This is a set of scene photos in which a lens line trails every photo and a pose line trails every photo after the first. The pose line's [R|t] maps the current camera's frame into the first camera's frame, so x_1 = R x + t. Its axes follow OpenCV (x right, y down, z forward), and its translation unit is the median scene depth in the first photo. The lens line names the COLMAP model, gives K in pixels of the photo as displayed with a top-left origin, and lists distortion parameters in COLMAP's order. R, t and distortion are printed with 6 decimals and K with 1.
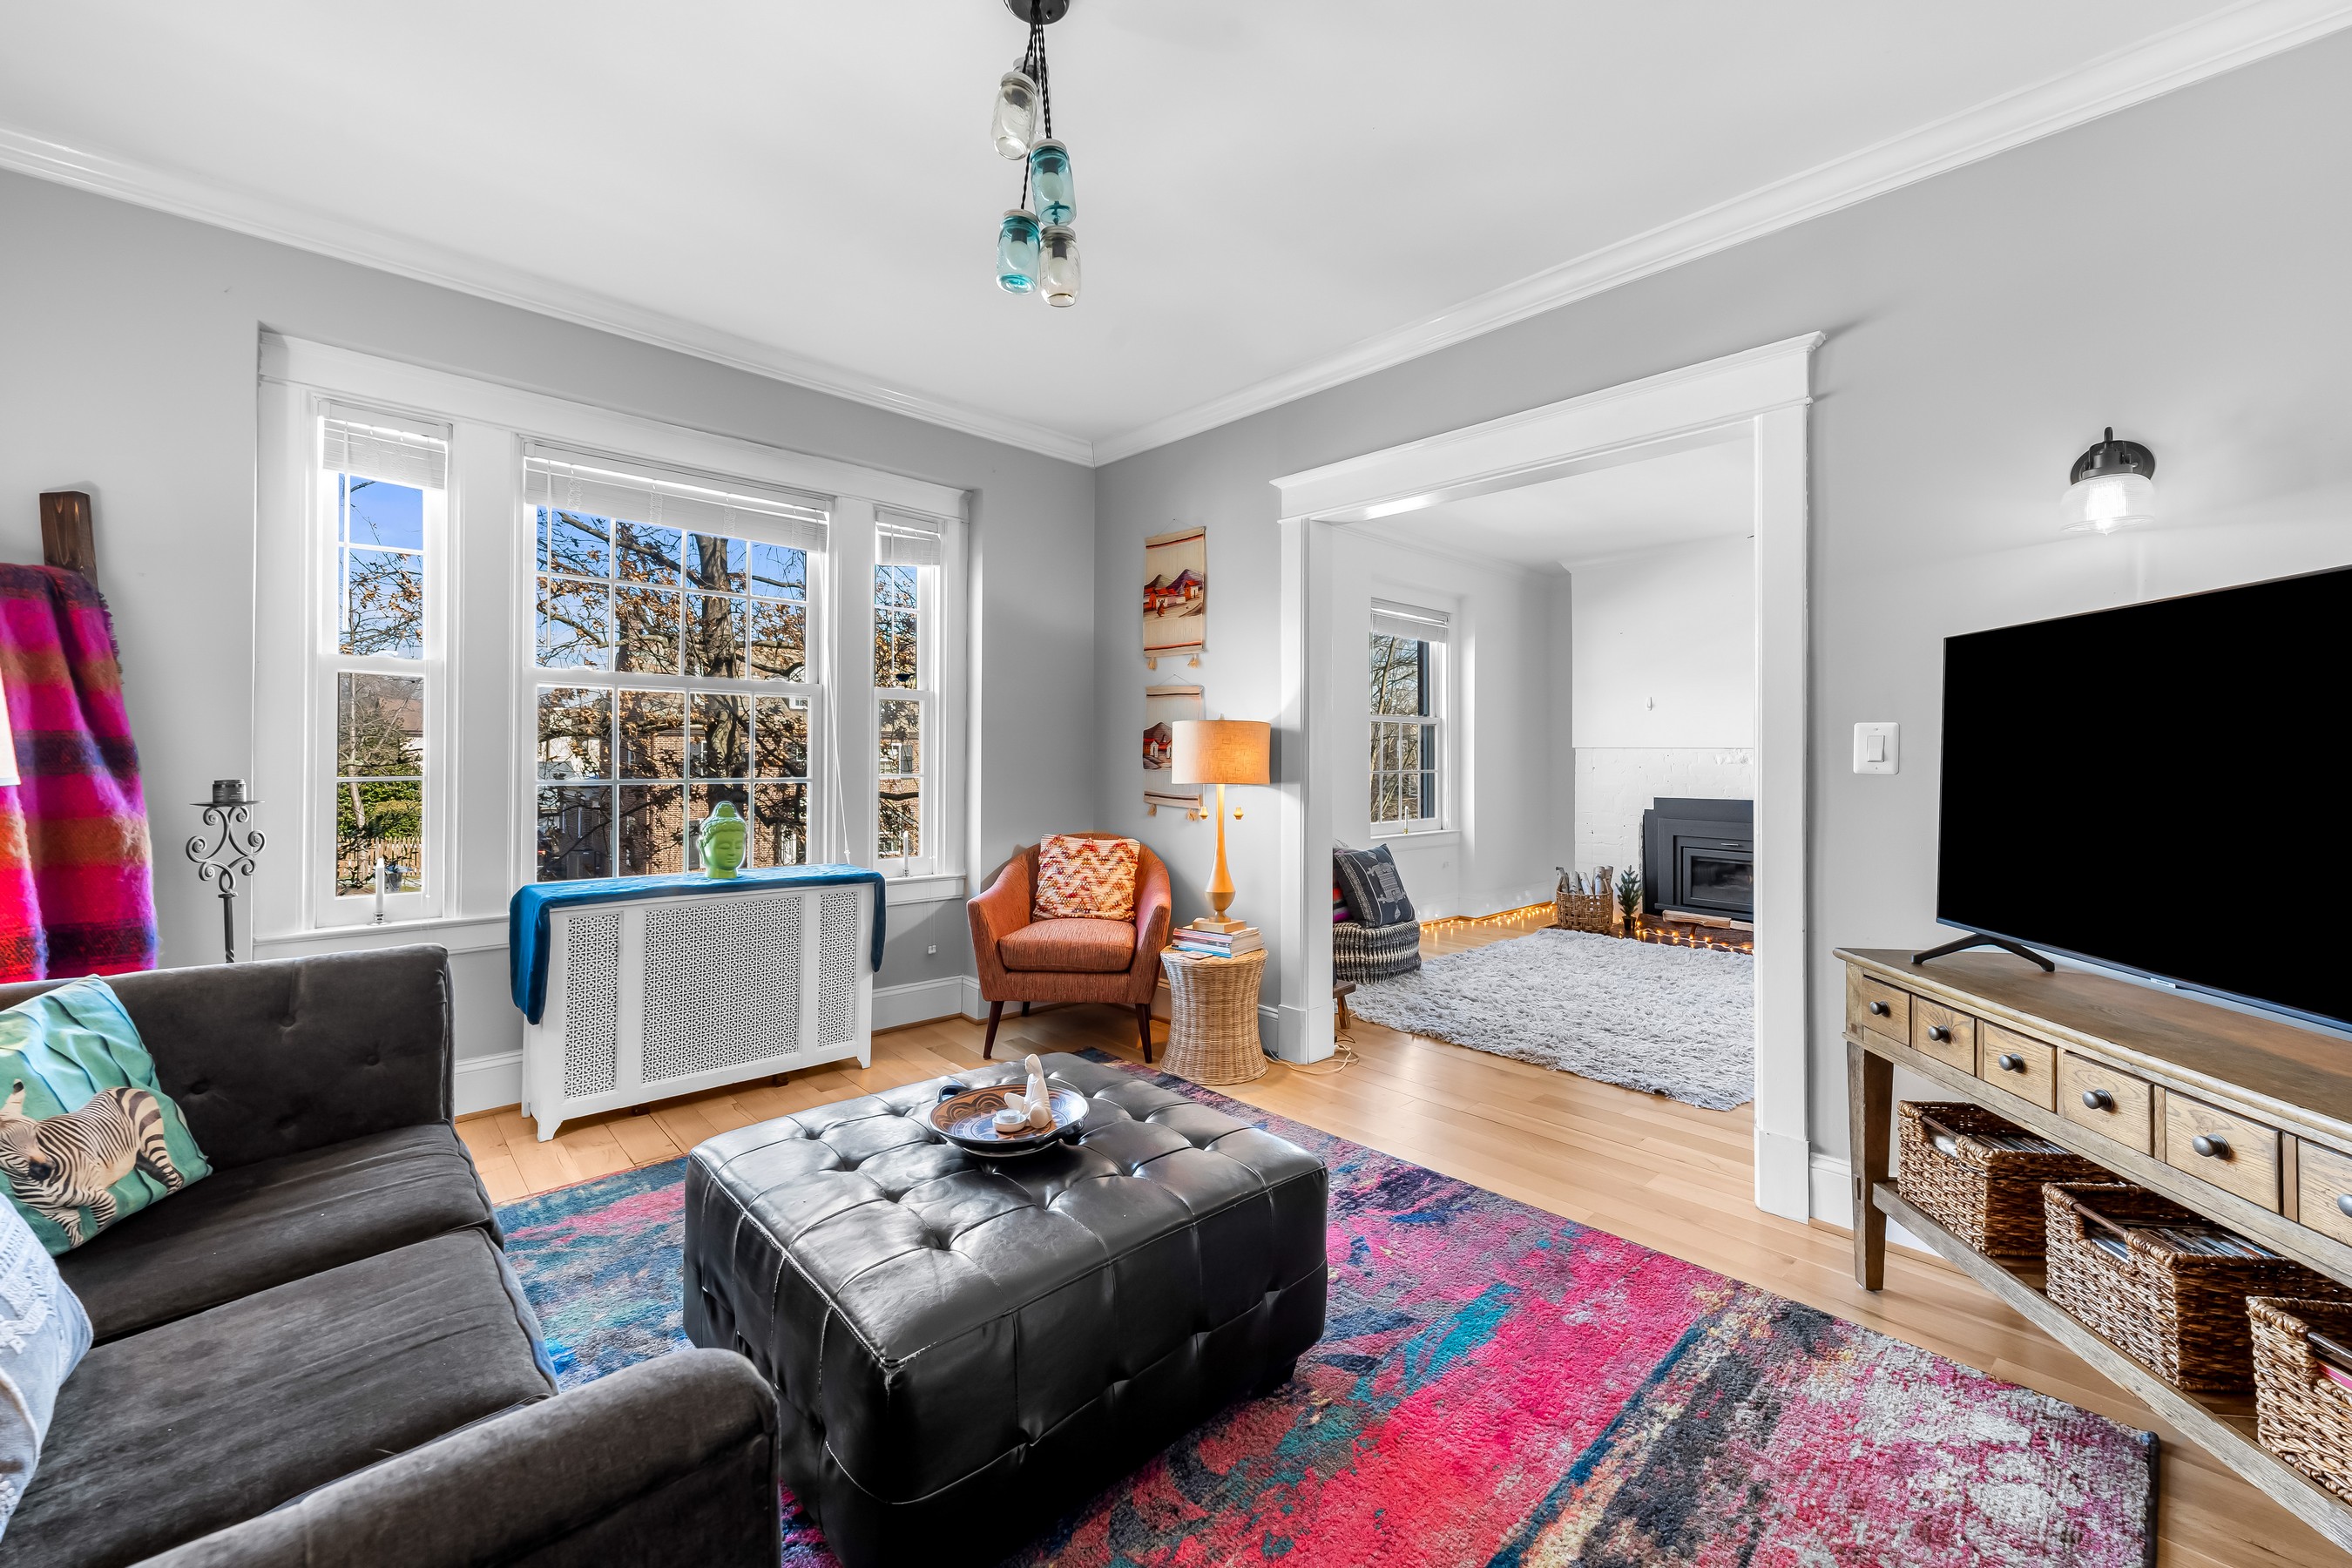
lens RADIAL K [[924.1, 0, 1176.9], [0, 924.1, 762.4], [0, 0, 1]] dist [0.005839, 0.000267]
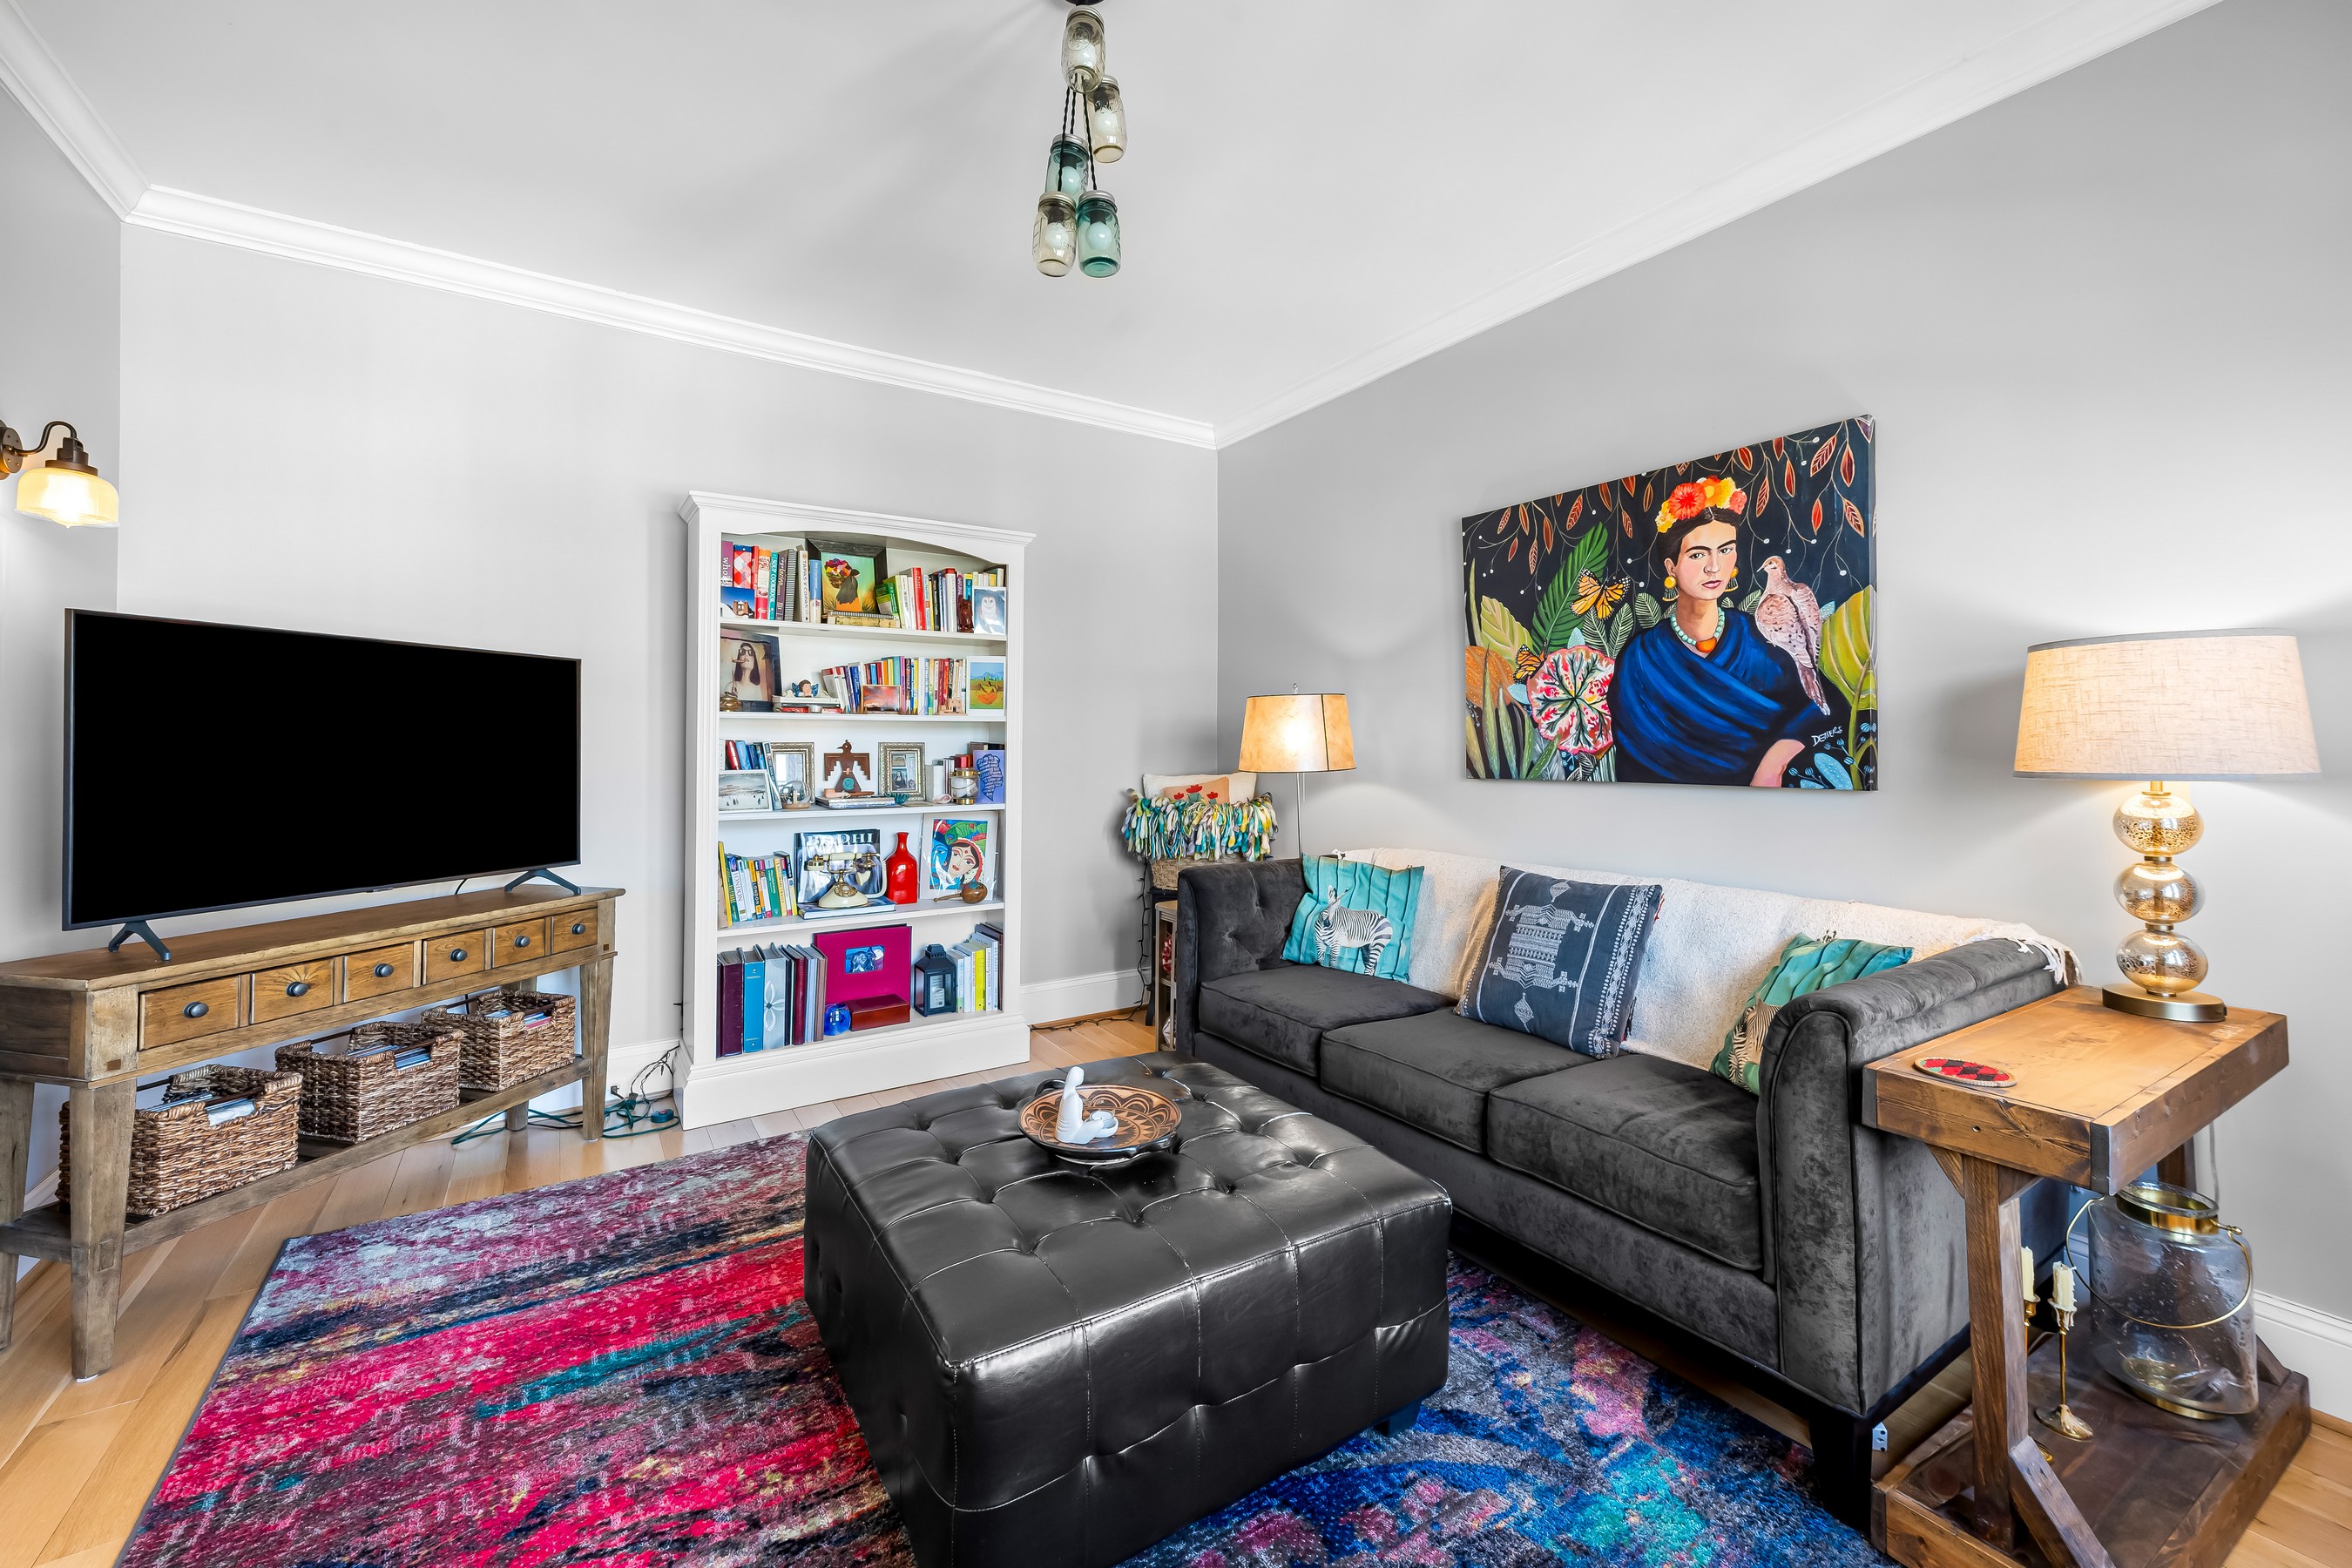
lens RADIAL K [[924.1, 0, 1176.9], [0, 924.1, 762.4], [0, 0, 1]] dist [0.005839, 0.000267]
pose [[-0.988340, -0.009425, 0.151973, -0.372238], [-0.008817, 0.999950, 0.004681, 0.000526], [-0.152010, 0.003286, -0.988374, 1.795100]]
